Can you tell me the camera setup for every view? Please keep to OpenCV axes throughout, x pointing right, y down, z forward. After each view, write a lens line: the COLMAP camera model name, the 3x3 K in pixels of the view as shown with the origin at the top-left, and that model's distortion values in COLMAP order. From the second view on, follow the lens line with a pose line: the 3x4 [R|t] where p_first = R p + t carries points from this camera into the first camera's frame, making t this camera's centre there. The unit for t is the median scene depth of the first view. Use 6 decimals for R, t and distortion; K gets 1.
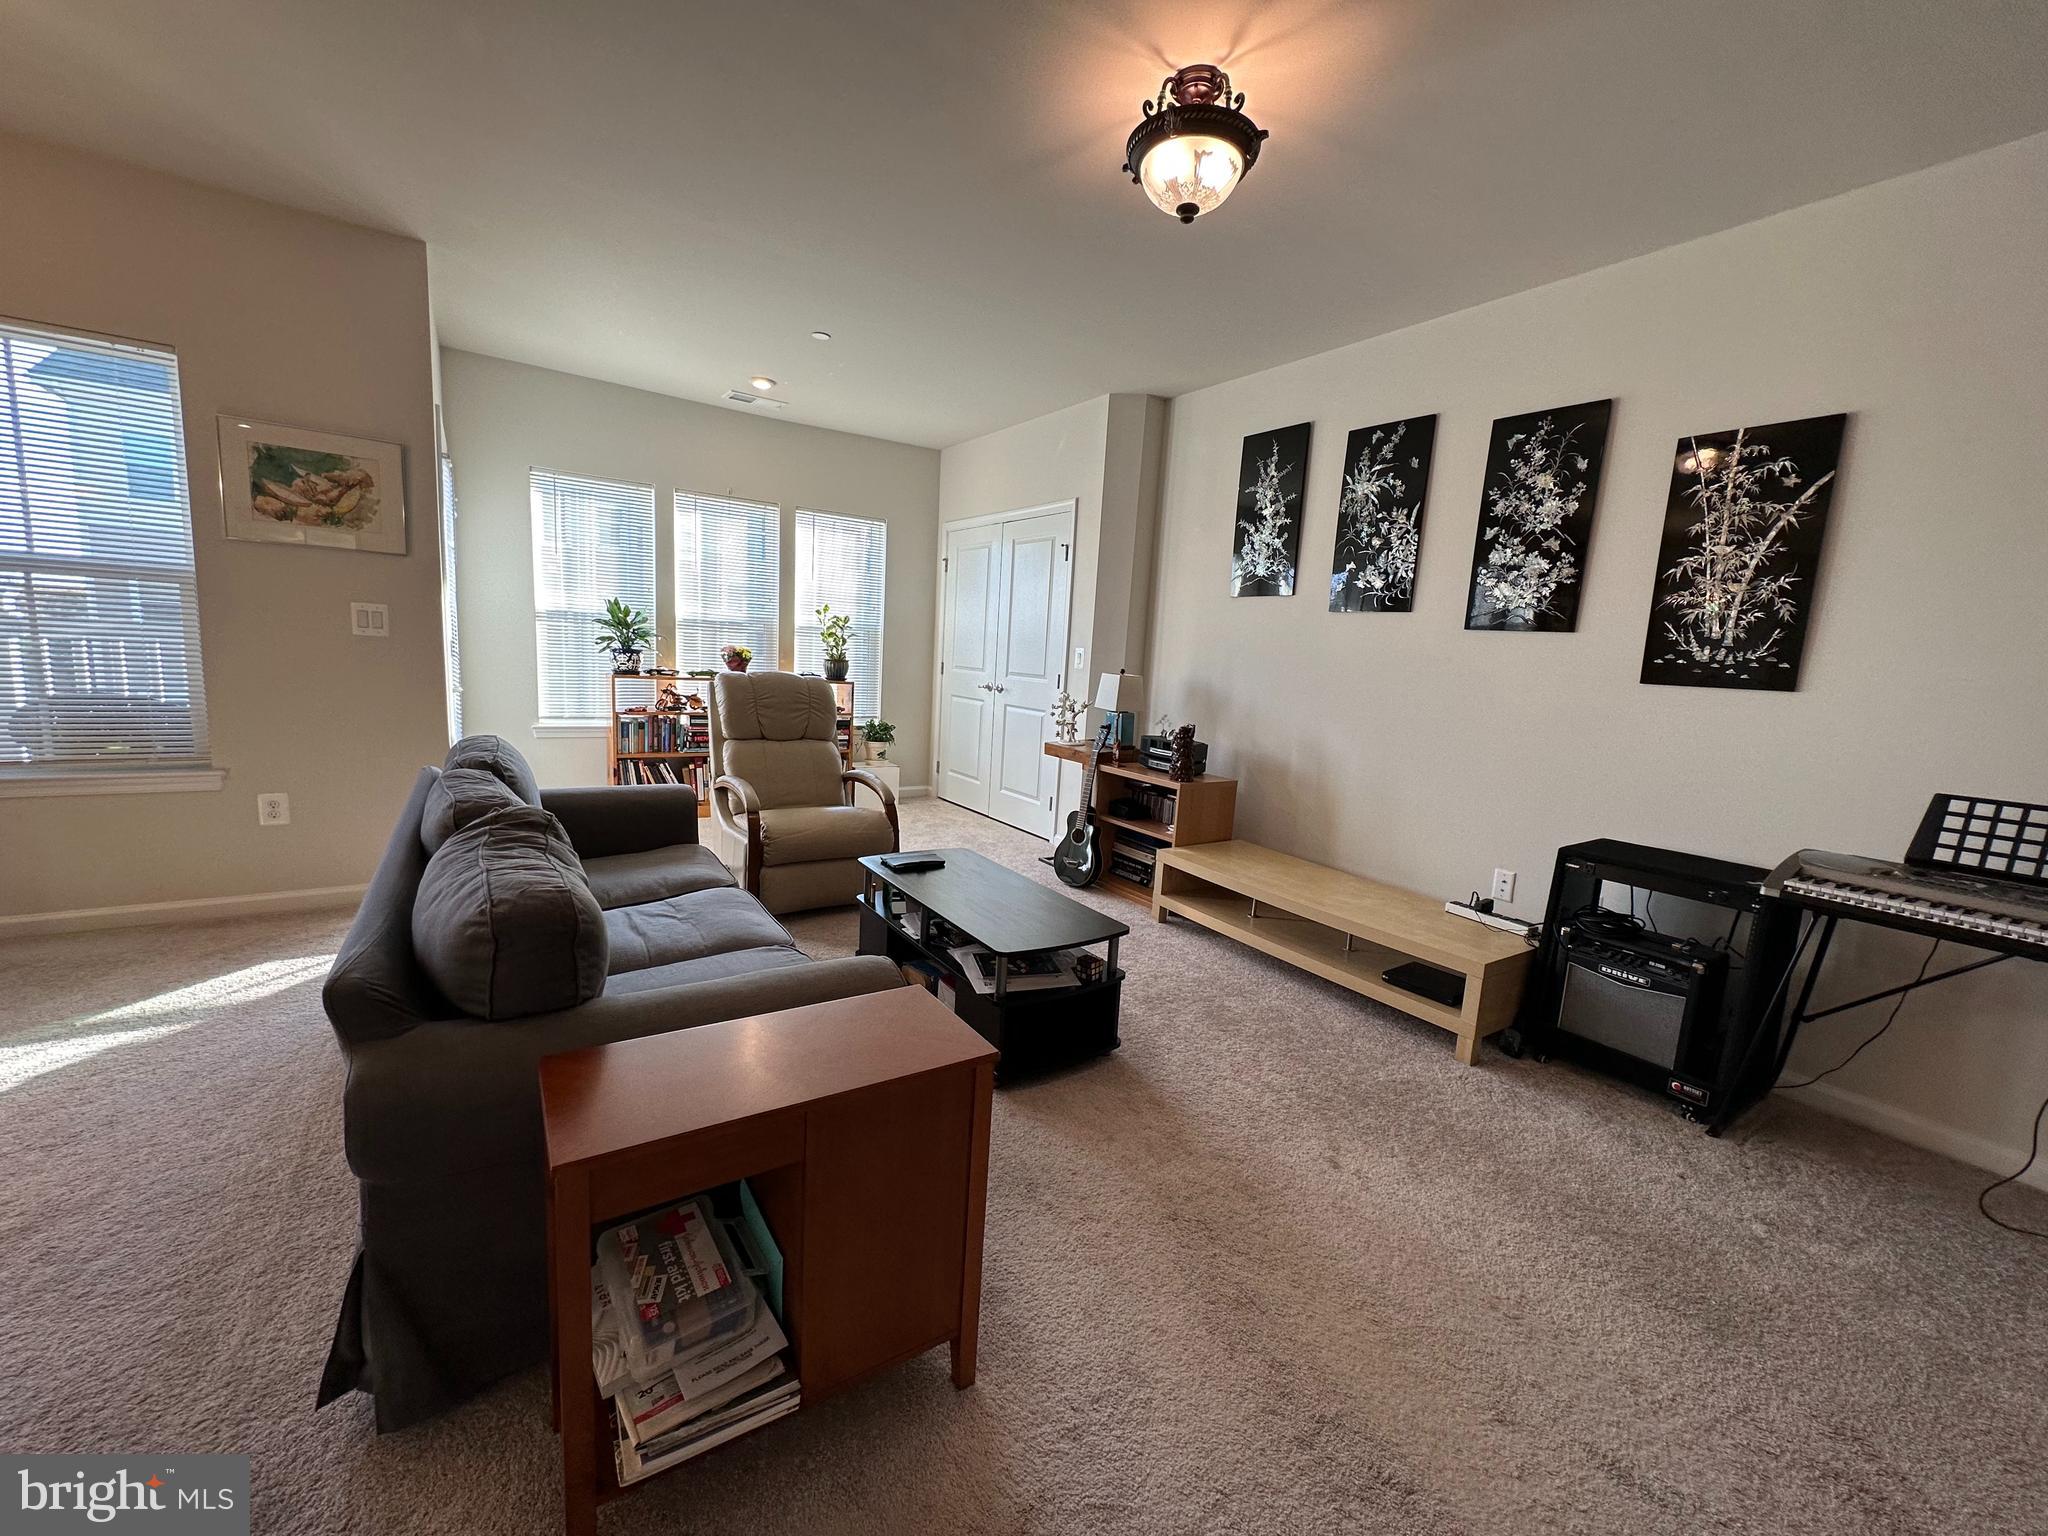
lens RADIAL K [[818.5, 0, 1024.0], [0, 818.5, 768.0], [0, 0, 1]] dist [0.000704, 0.000718]
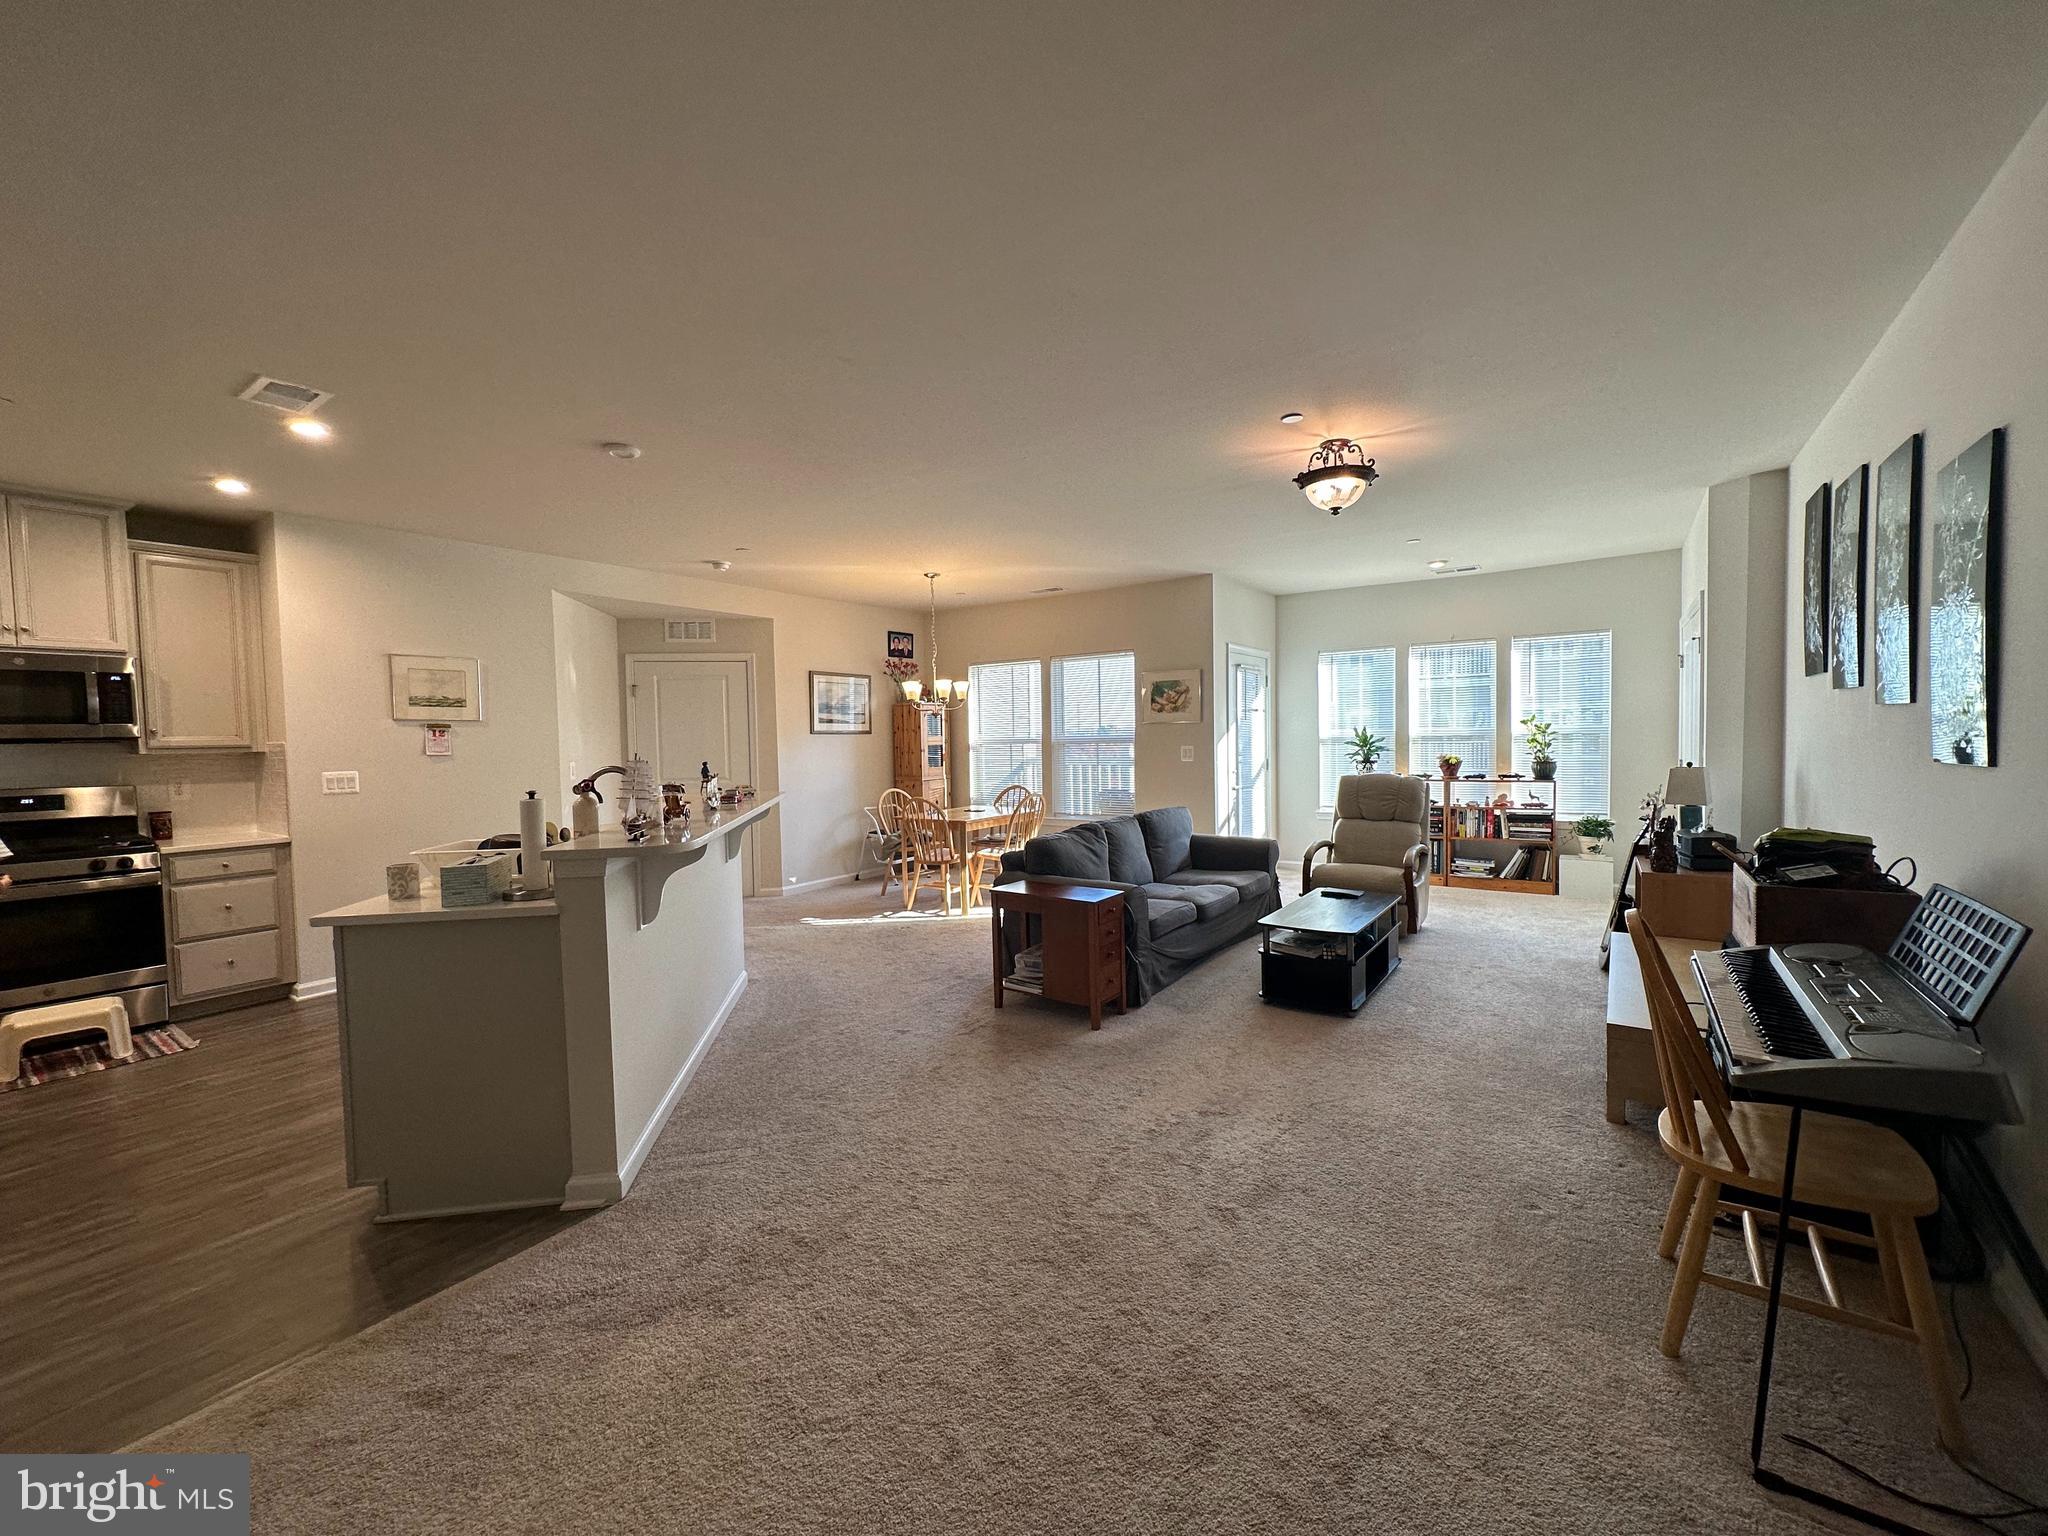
lens RADIAL K [[818.5, 0, 1024.0], [0, 818.5, 768.0], [0, 0, 1]] dist [0.000704, 0.000718]
pose [[0.352181, -0.029779, -0.935458, 0.685510], [-0.093535, 0.993370, -0.066836, 0.023630], [0.931246, 0.111037, 0.347061, -0.076117]]
